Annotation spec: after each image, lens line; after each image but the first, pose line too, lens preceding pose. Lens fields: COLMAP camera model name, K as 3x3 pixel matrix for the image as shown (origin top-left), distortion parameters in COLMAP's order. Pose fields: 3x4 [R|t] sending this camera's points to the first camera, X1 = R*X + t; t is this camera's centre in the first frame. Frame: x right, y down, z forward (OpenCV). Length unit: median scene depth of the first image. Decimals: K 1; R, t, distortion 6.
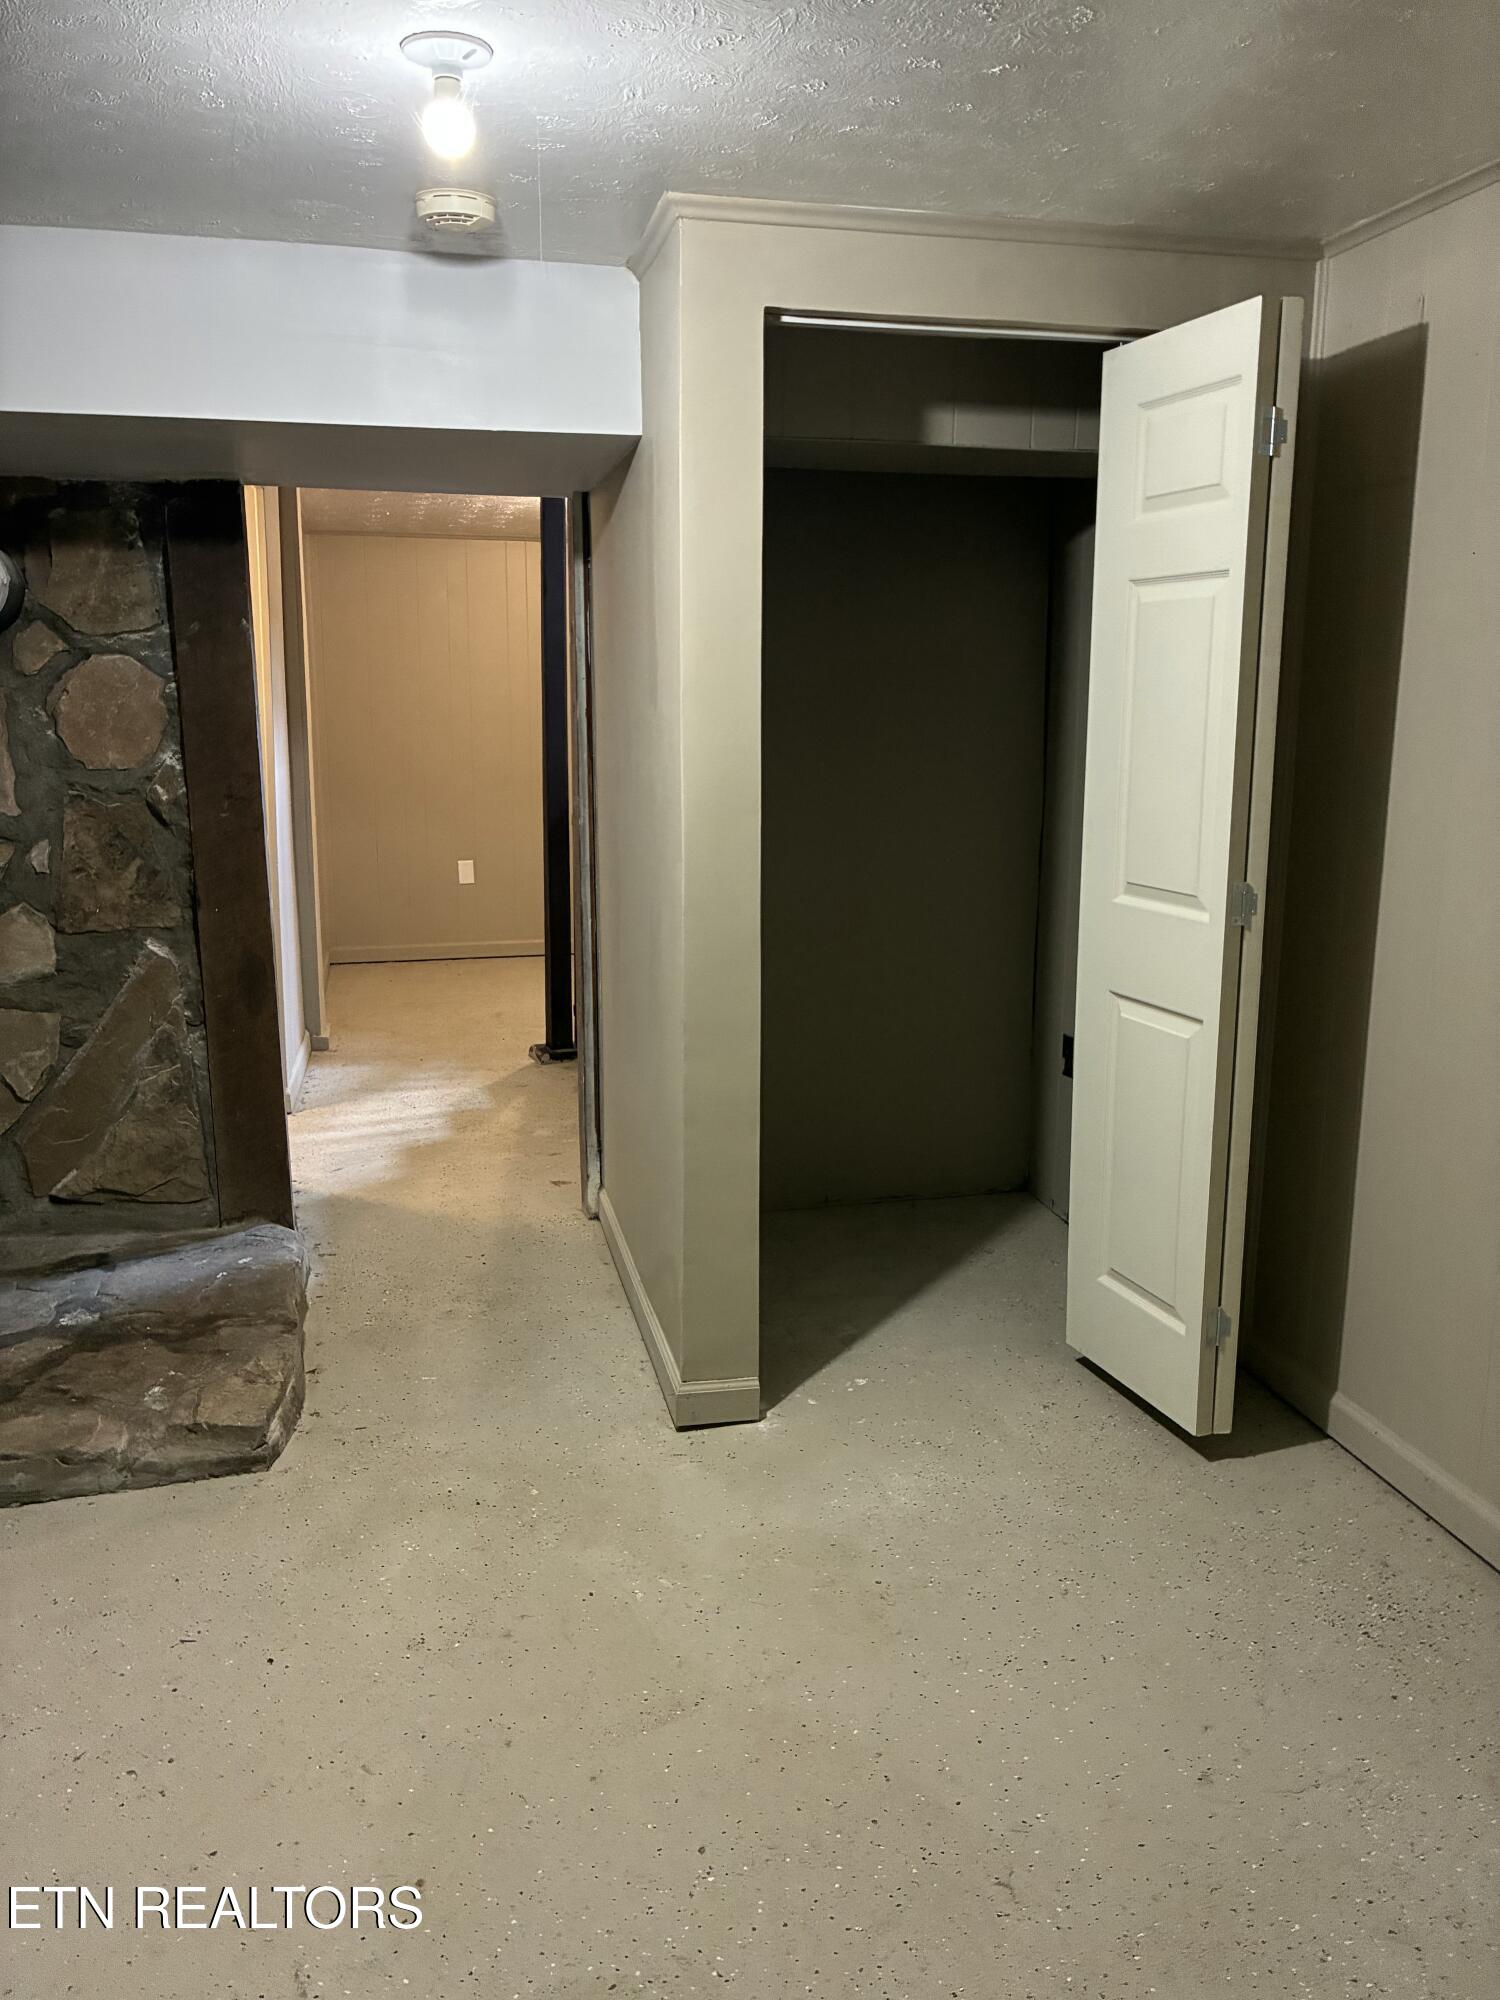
lens RADIAL K [[1522.3, 0, 741.5], [0, 1522.3, 1010.7], [0, 0, 1]] dist [0.017136, -0.000559]
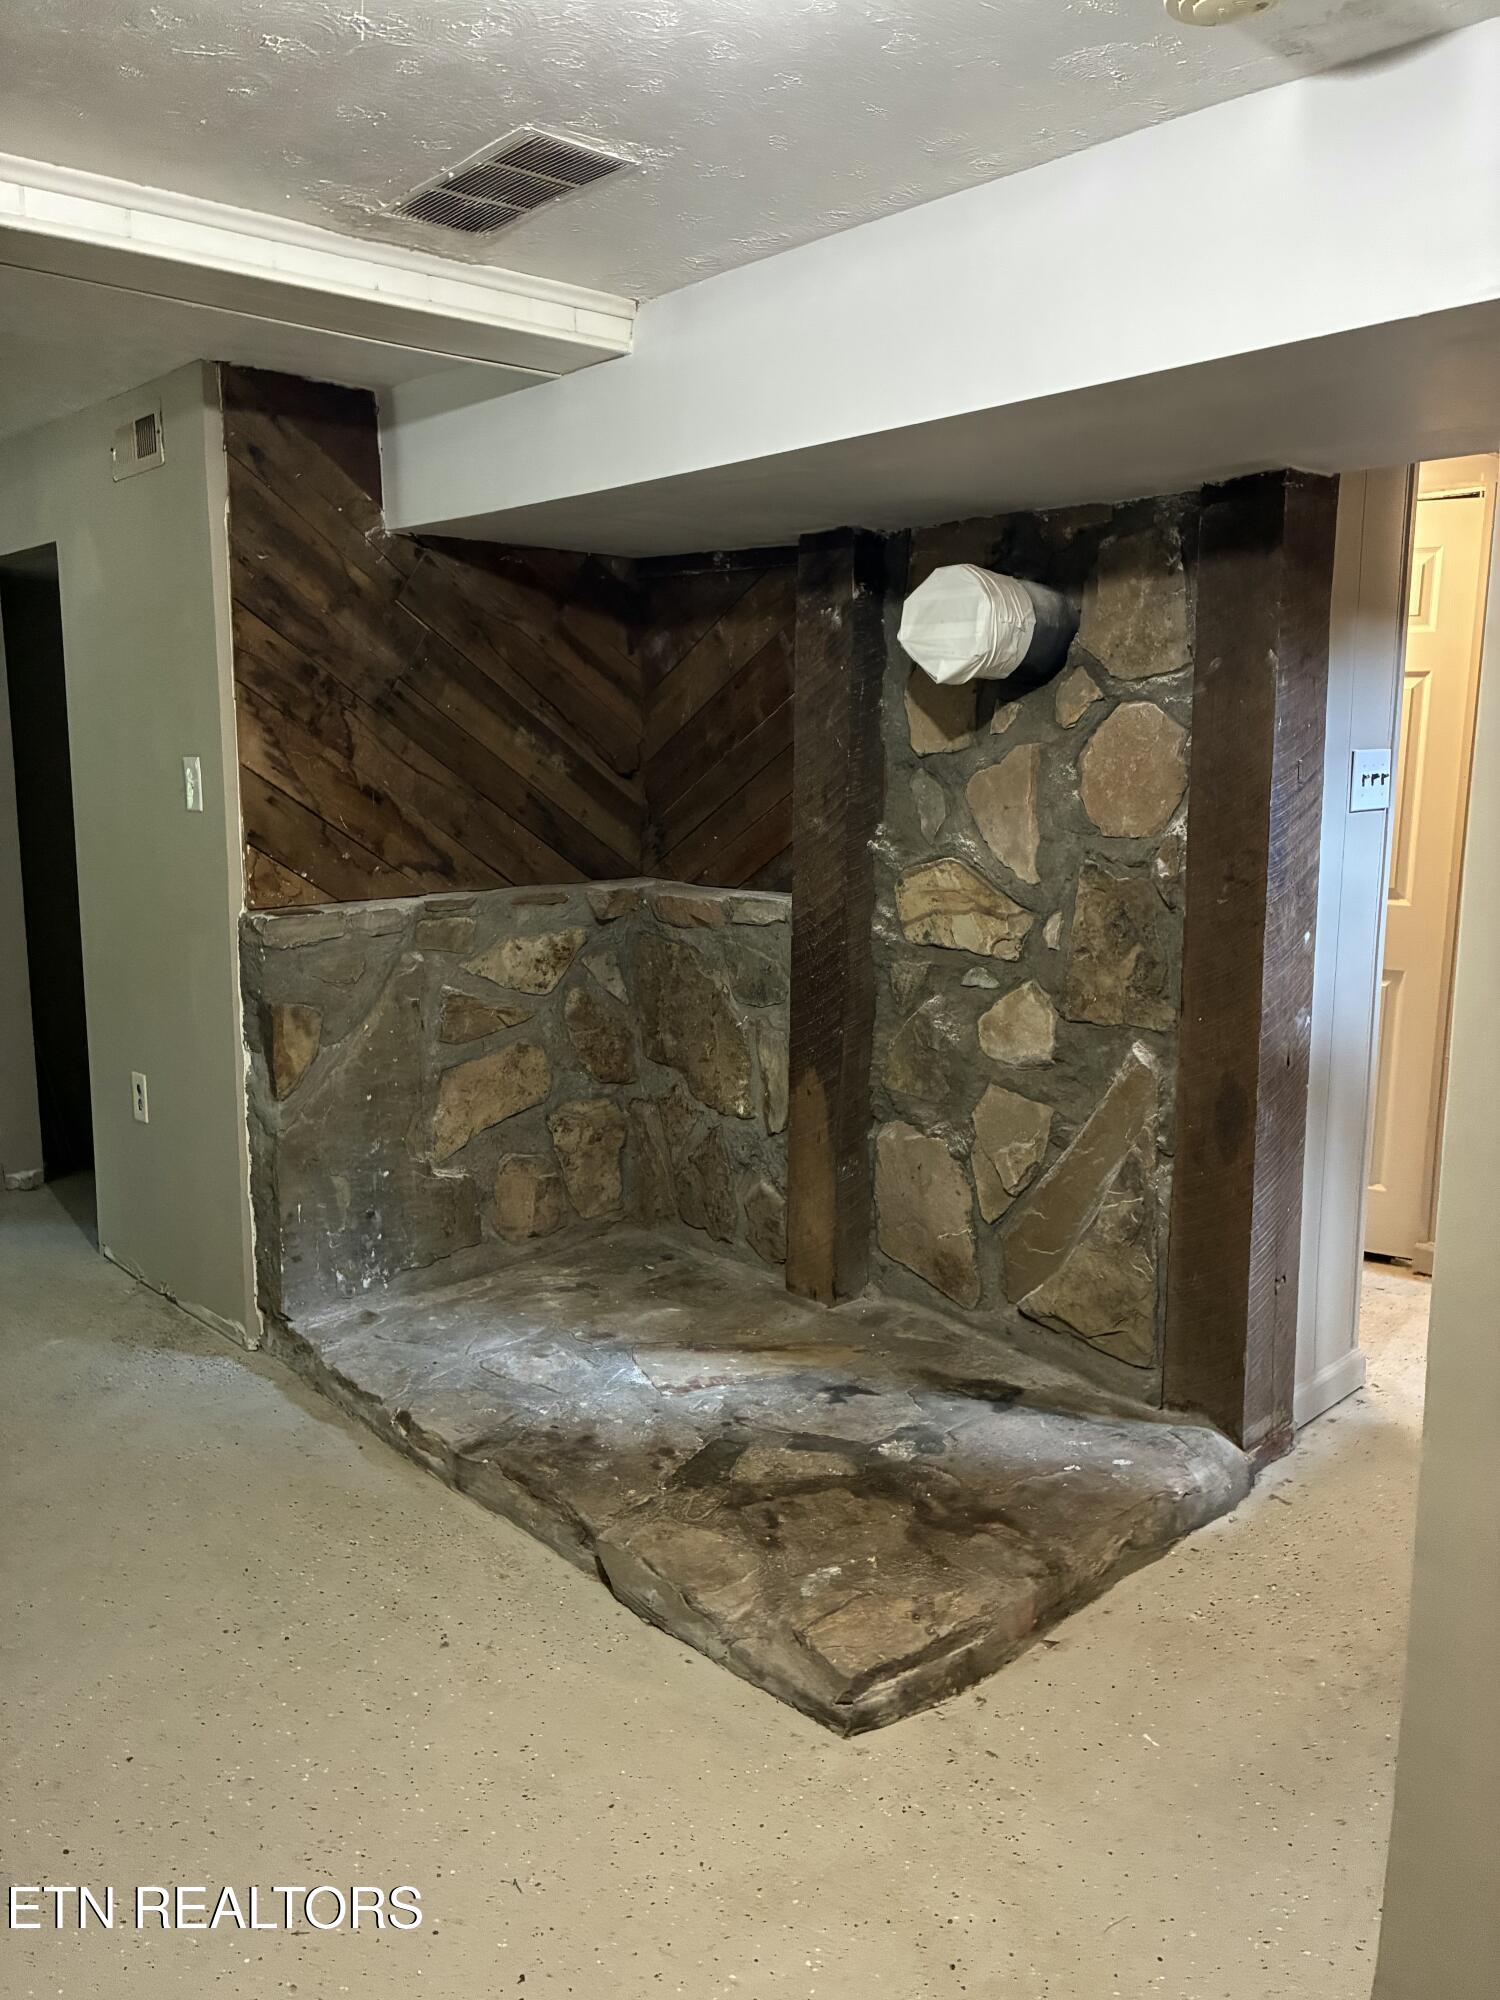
lens RADIAL K [[1522.3, 0, 744.2], [0, 1522.3, 989.8], [0, 0, 1]] dist [0.017136, -0.000559]
pose [[0.481542, 0.134173, -0.866092, 0.227289], [-0.171864, 0.983482, 0.056804, -0.086481], [0.859407, 0.121497, 0.496647, 0.409464]]
